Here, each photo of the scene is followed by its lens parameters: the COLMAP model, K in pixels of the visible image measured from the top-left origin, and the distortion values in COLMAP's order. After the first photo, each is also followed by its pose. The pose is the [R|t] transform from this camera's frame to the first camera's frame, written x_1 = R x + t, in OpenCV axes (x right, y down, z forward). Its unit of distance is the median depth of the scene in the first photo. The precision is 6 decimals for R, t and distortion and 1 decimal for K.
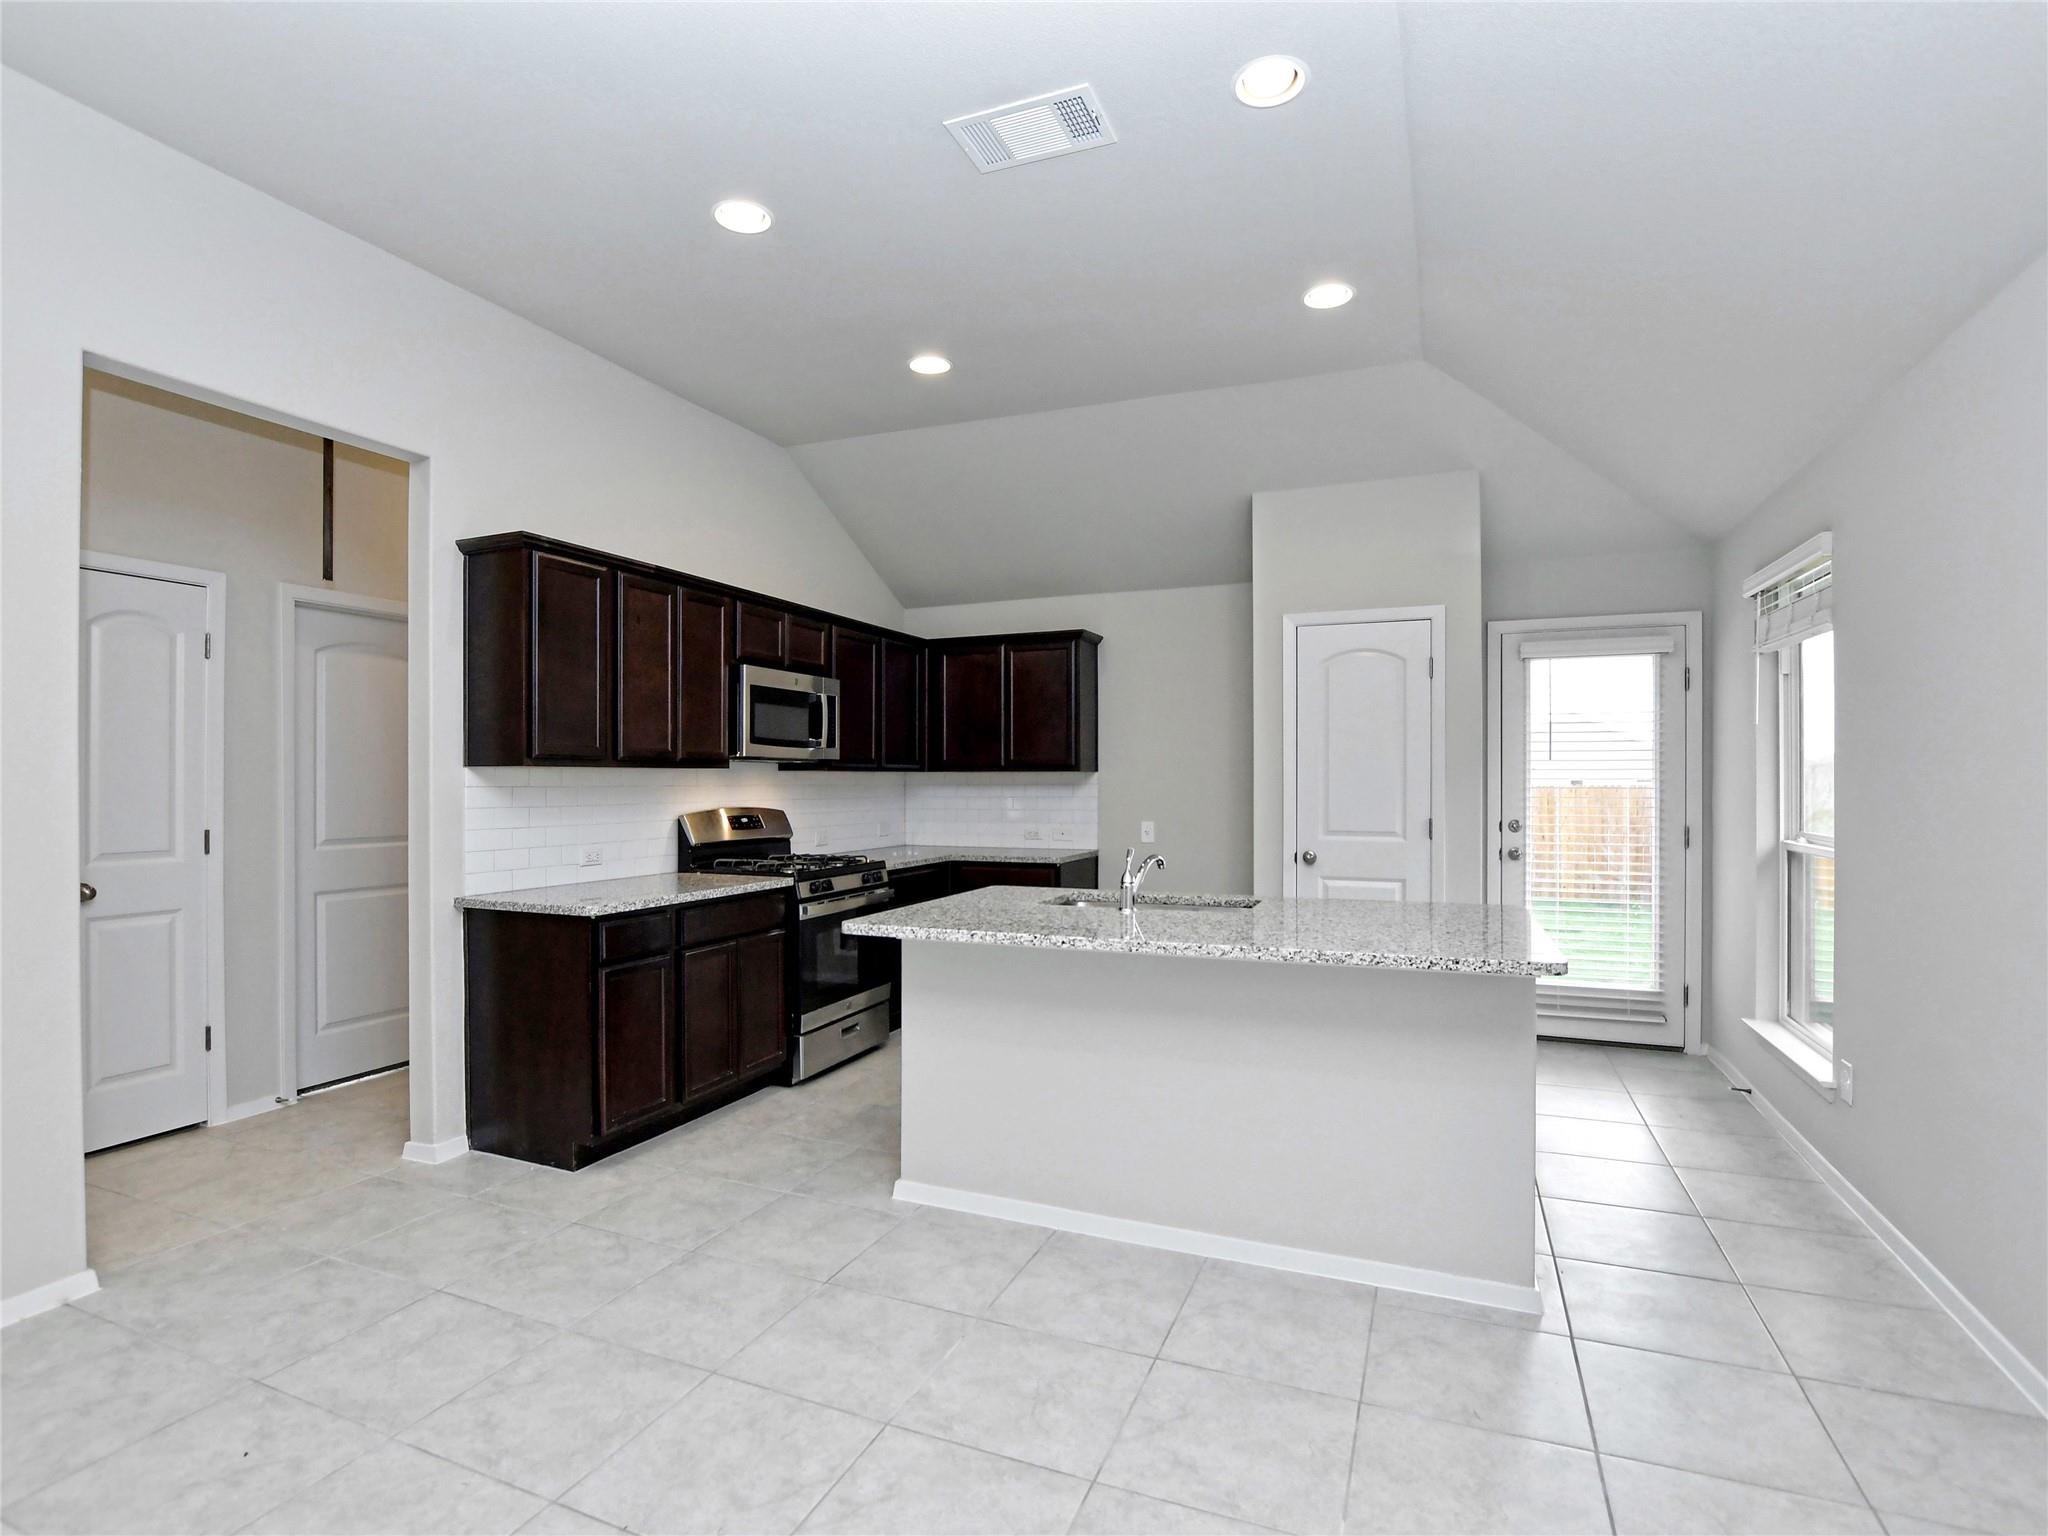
lens RADIAL K [[1005.1, 0, 1027.4], [0, 1005.1, 777.8], [0, 0, 1]] dist [-0.027803, 0.000781]
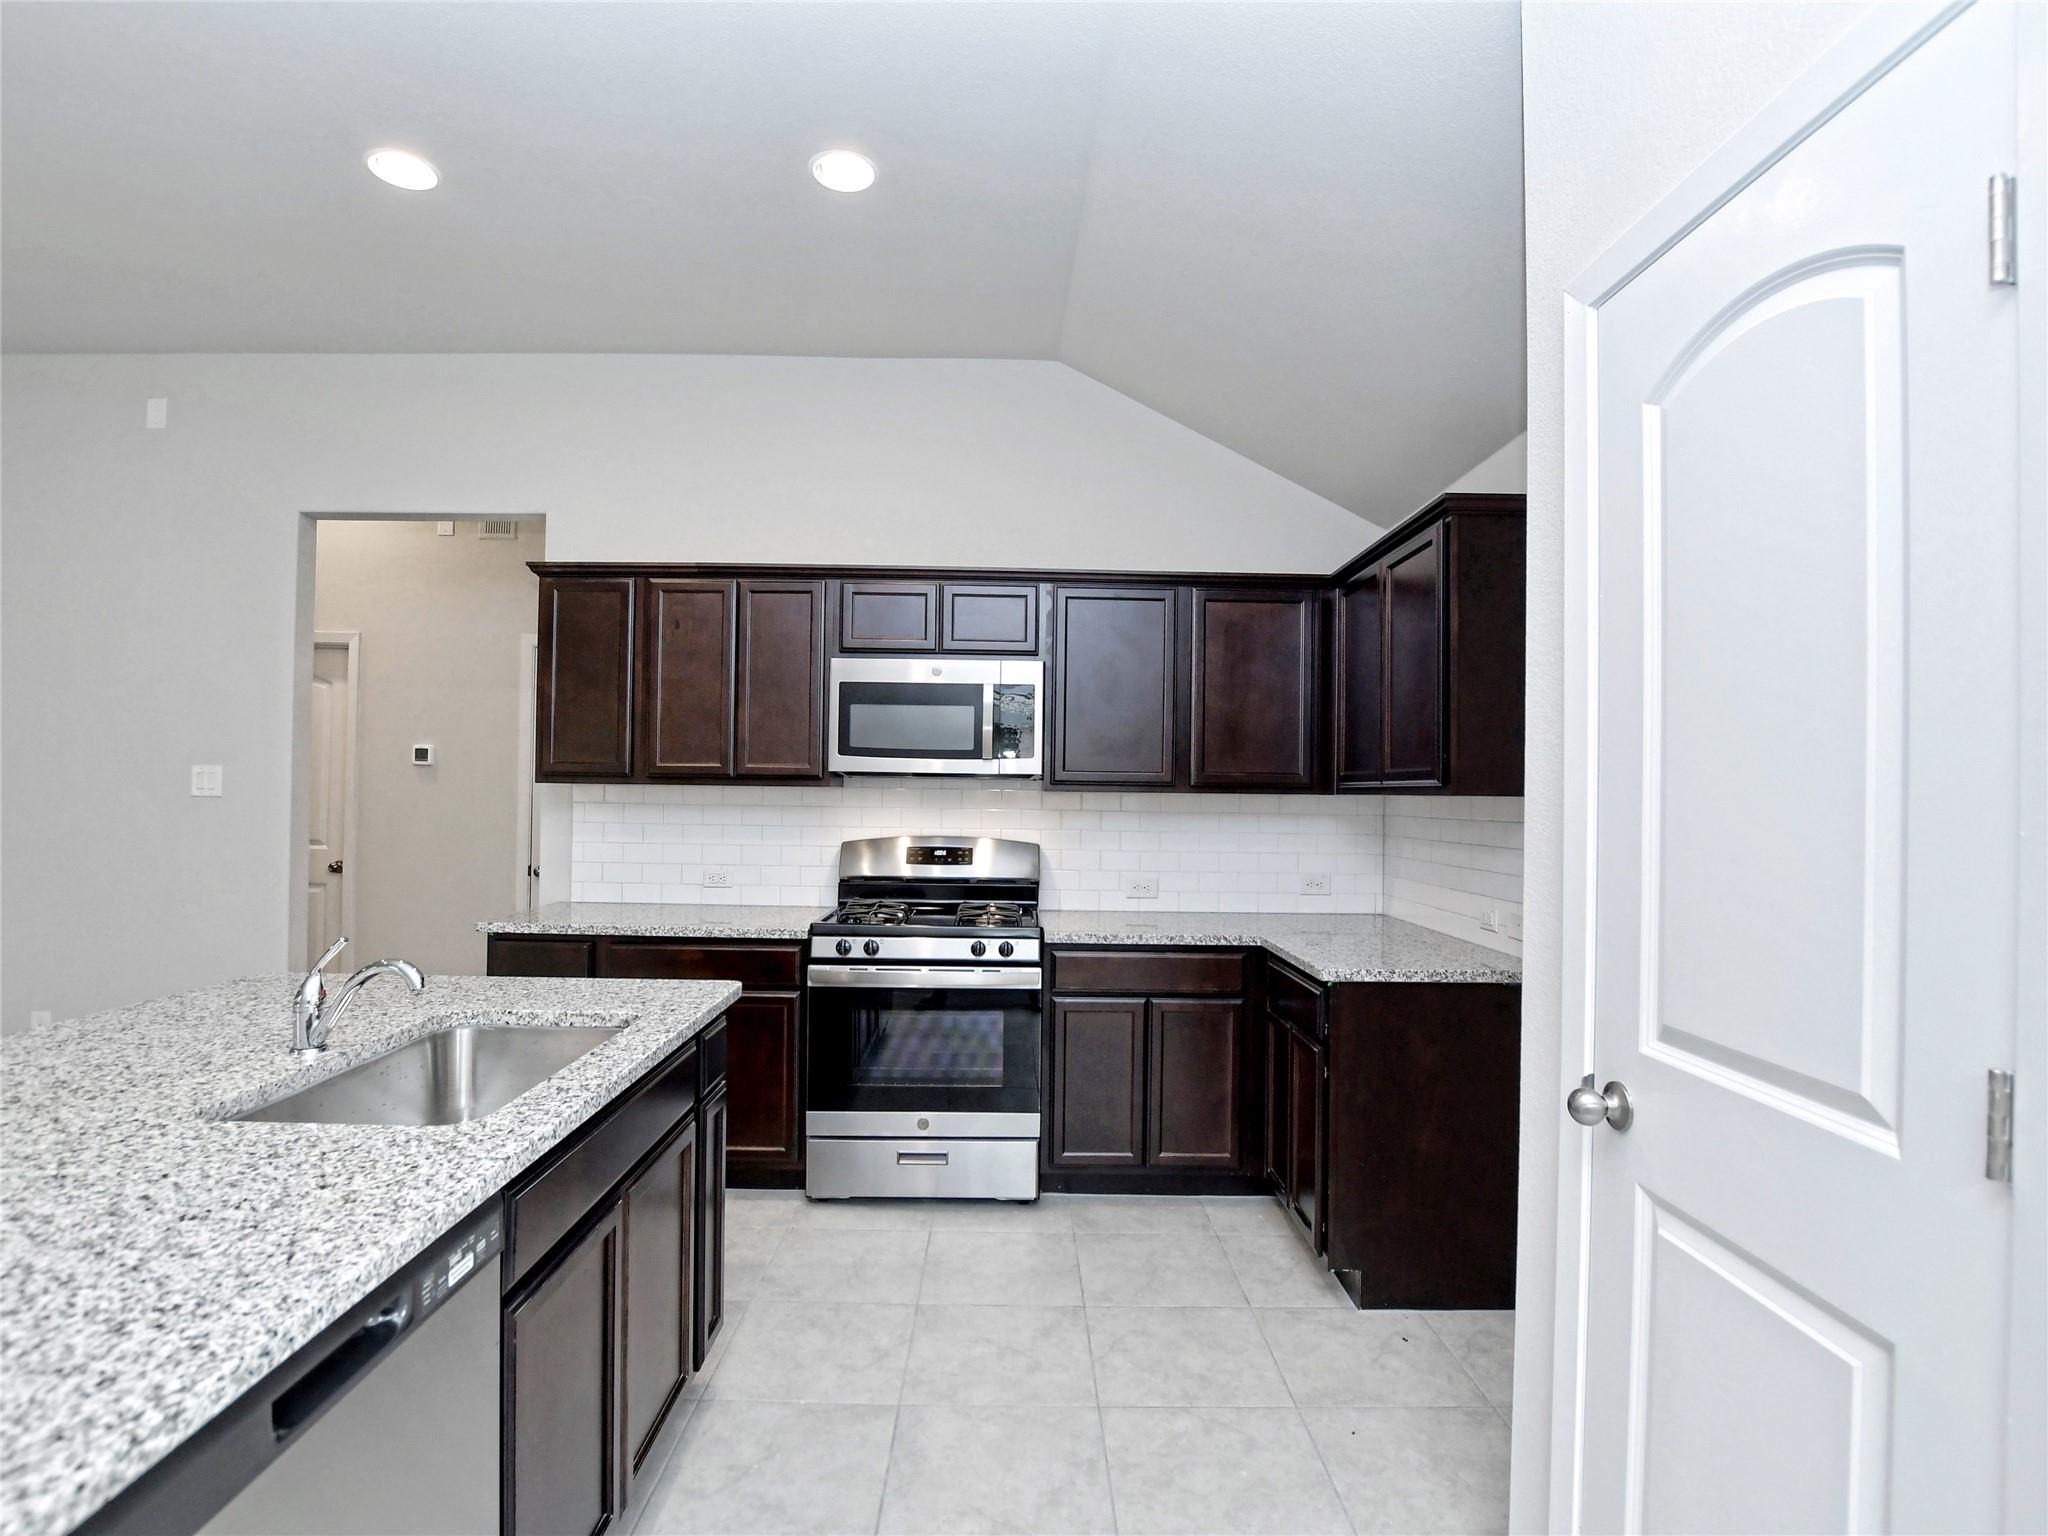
lens RADIAL K [[1005.1, 0, 1016.5], [0, 1005.1, 787.4], [0, 0, 1]] dist [-0.027803, 0.000781]
pose [[0.385426, -0.000084, -0.922739, 0.484593], [-0.012902, 0.999902, -0.005480, -0.005401], [0.922649, 0.014018, 0.385387, 0.767332]]
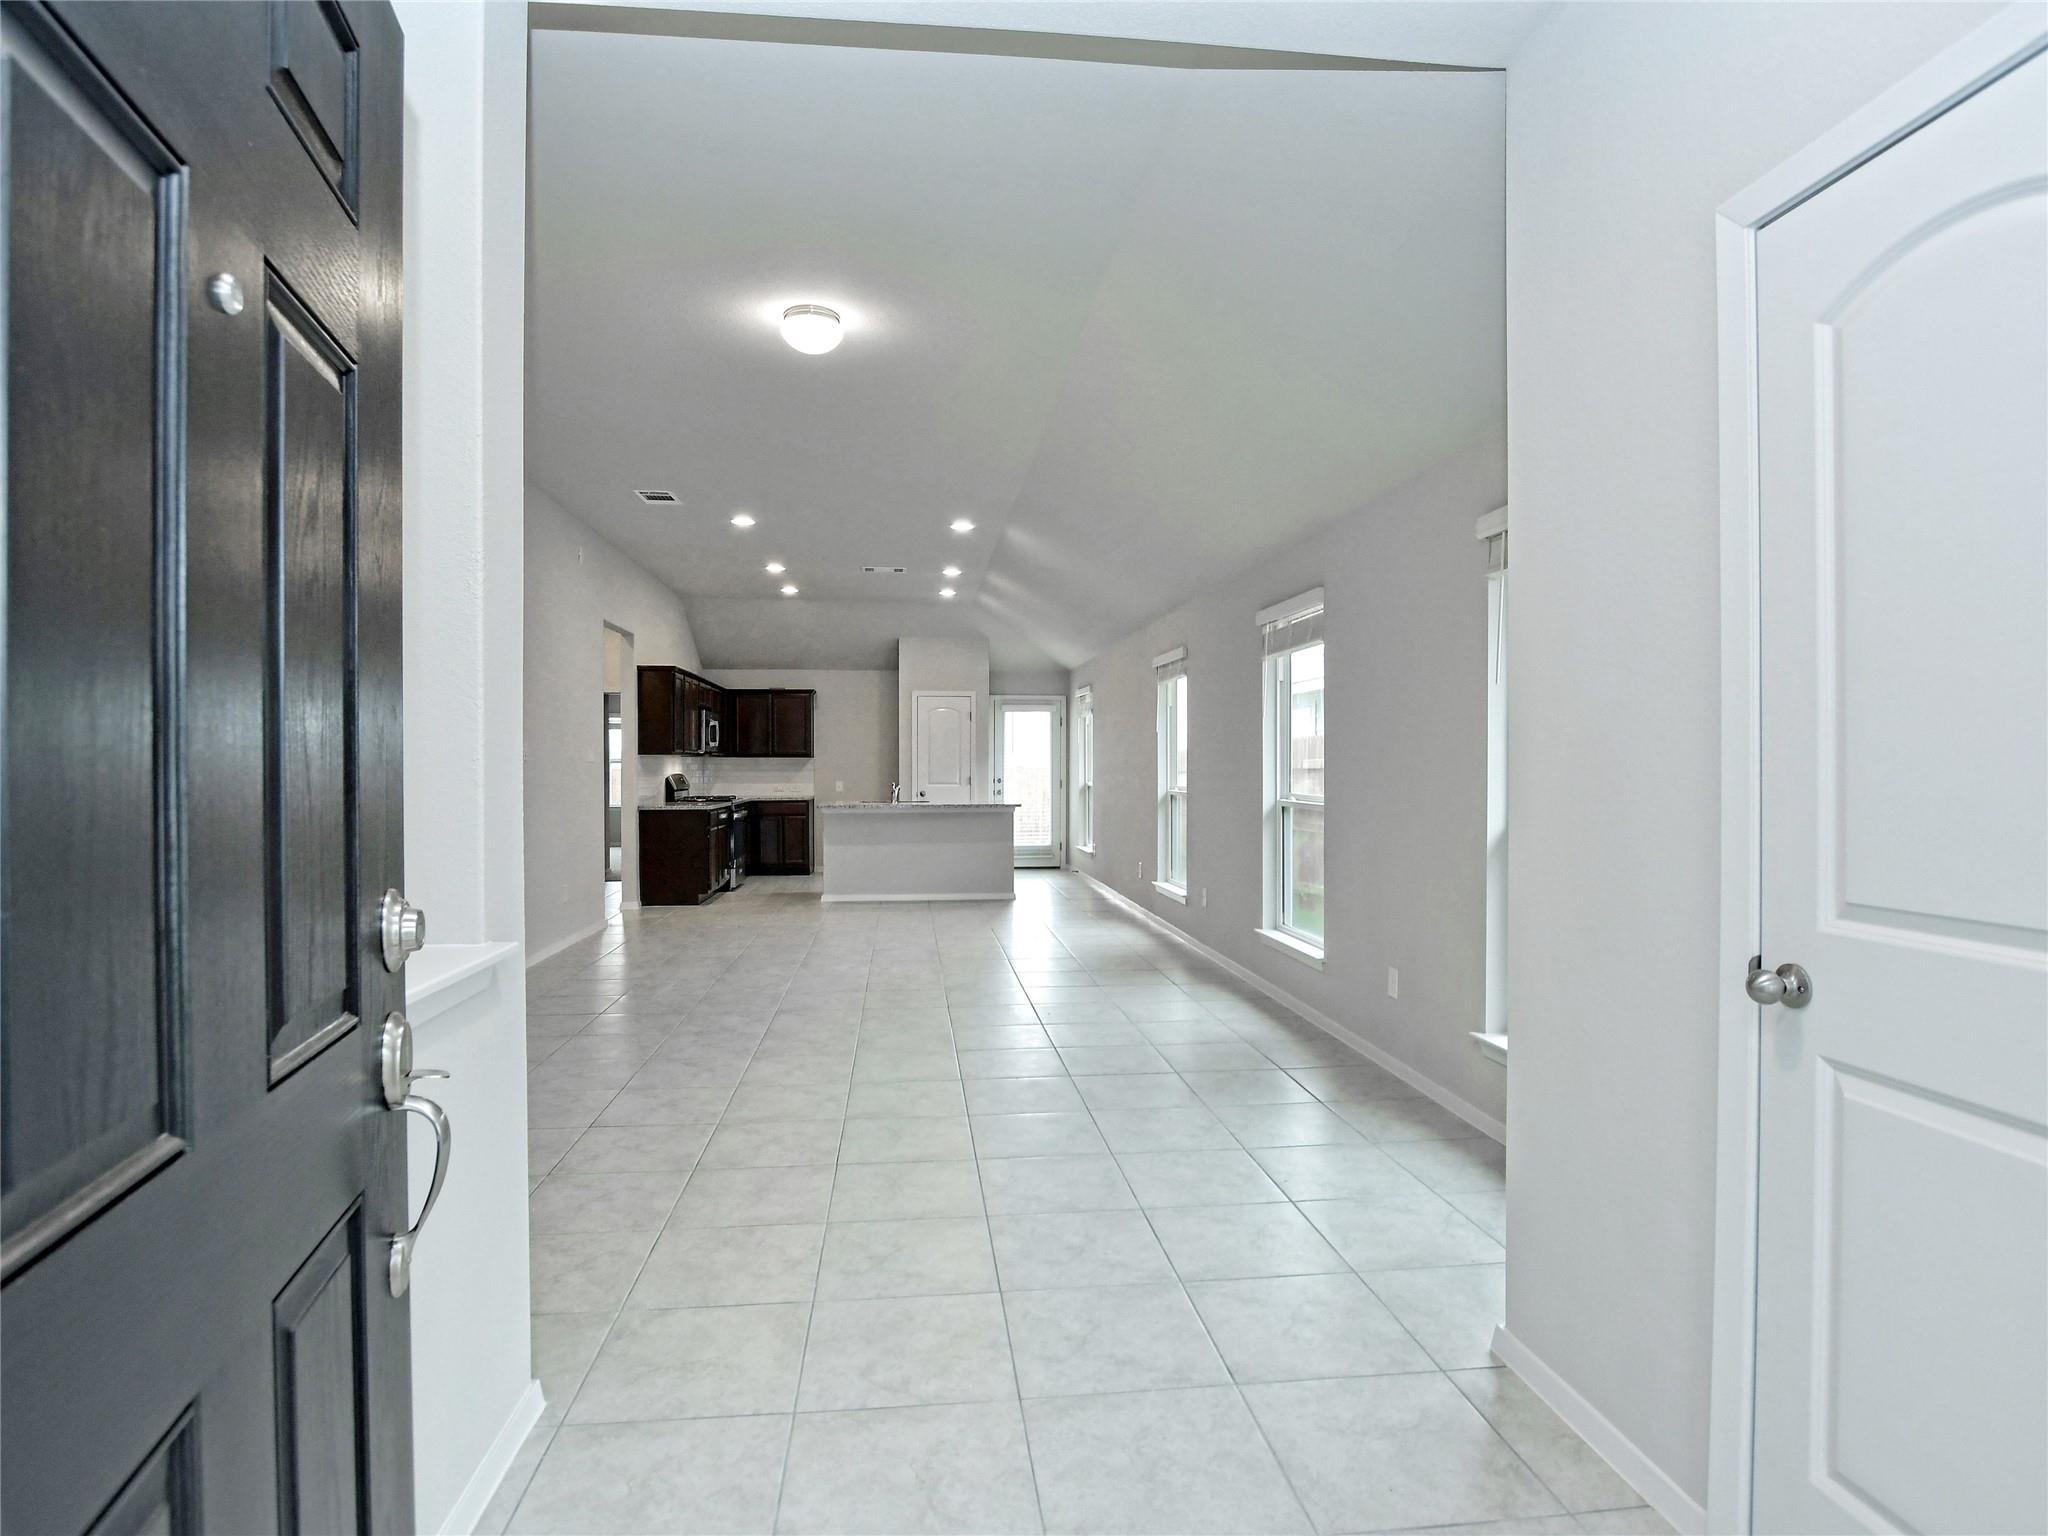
lens RADIAL K [[1073.7, 0, 1018.1], [0, 1073.7, 779.6], [0, 0, 1]] dist [-0.036305, 0.000418]
pose [[0.875922, -0.006593, 0.482408, -0.774746], [-0.000601, 0.999891, 0.014758, 0.008104], [-0.482453, -0.013217, 0.875822, -1.385441]]
